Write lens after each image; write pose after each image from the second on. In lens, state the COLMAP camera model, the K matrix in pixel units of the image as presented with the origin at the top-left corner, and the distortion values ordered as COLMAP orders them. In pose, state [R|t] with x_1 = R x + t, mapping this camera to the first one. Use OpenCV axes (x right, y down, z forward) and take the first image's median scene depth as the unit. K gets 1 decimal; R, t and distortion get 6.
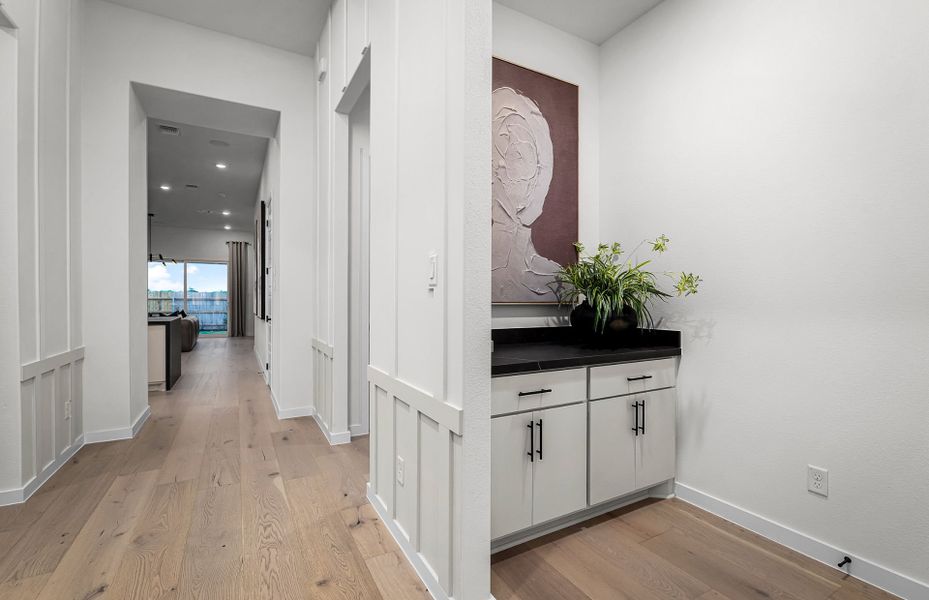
lens RADIAL K [[411.2, 0, 464.5], [0, 411.2, 300.0], [0, 0, 1]] dist [-0.000562, -0.000112]
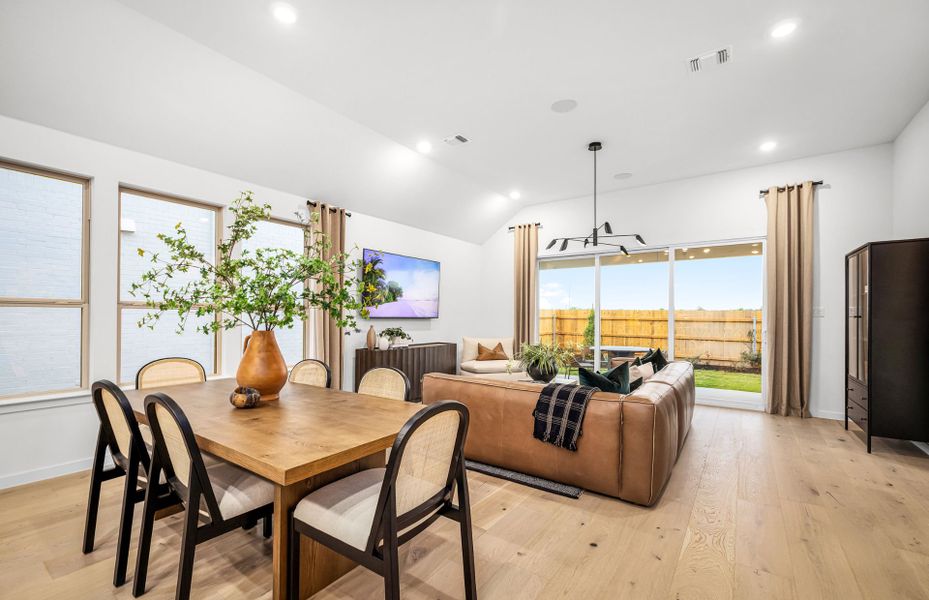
lens RADIAL K [[396.9, 0, 463.8], [0, 396.9, 316.5], [0, 0, 1]] dist [-0.001835, -0.000327]
pose [[0.433758, 0.005541, -0.901012, -0.504121], [-0.012326, 0.999924, 0.000215, -0.009158], [0.900945, 0.011013, 0.433794, 0.802445]]
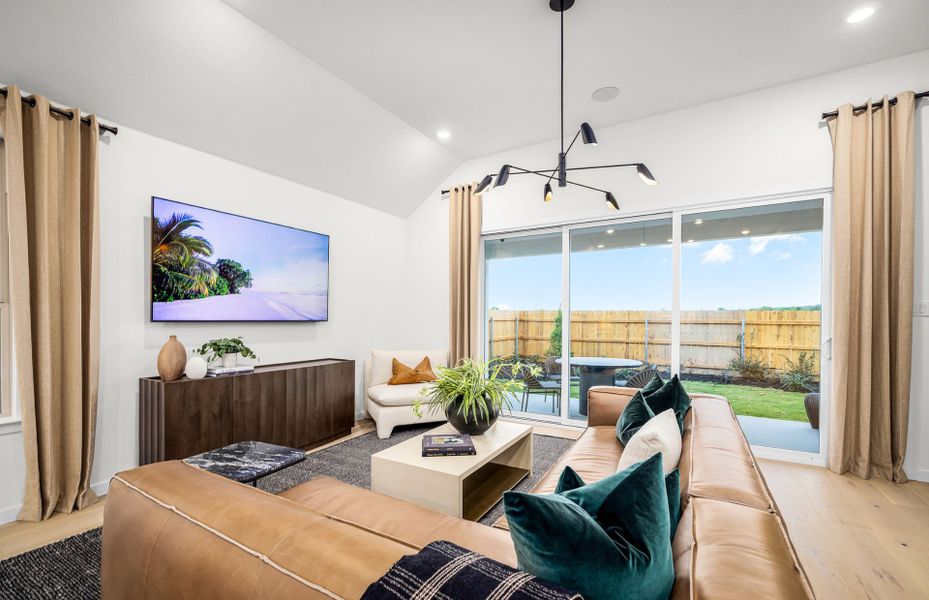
lens RADIAL K [[397.8, 0, 460.9], [0, 397.8, 325.8], [0, 0, 1]] dist [-0.002112, -0.000499]
pose [[0.493559, 0.017951, -0.869527, -0.697183], [-0.007685, 0.999838, 0.016279, -0.009251], [0.869678, -0.001352, 0.493617, 0.990446]]
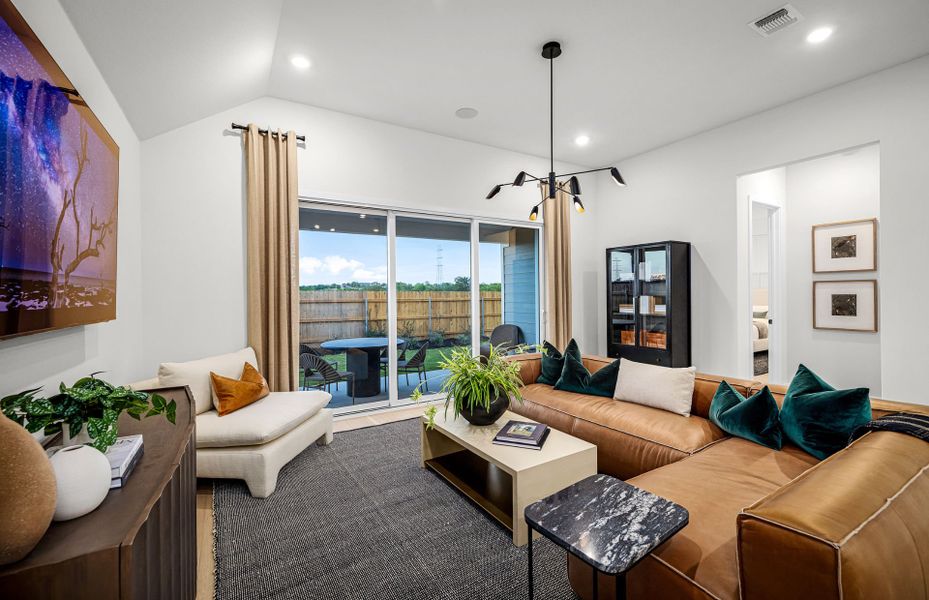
lens RADIAL K [[388.6, 0, 464.5], [0, 388.6, 300.0], [0, 0, 1]] dist [0.000248, 0.000029]
pose [[0.999508, -0.007808, 0.030375, -1.011795], [0.007552, 0.999935, 0.008538, -0.018612], [-0.030439, -0.008305, 0.999502, 0.839761]]
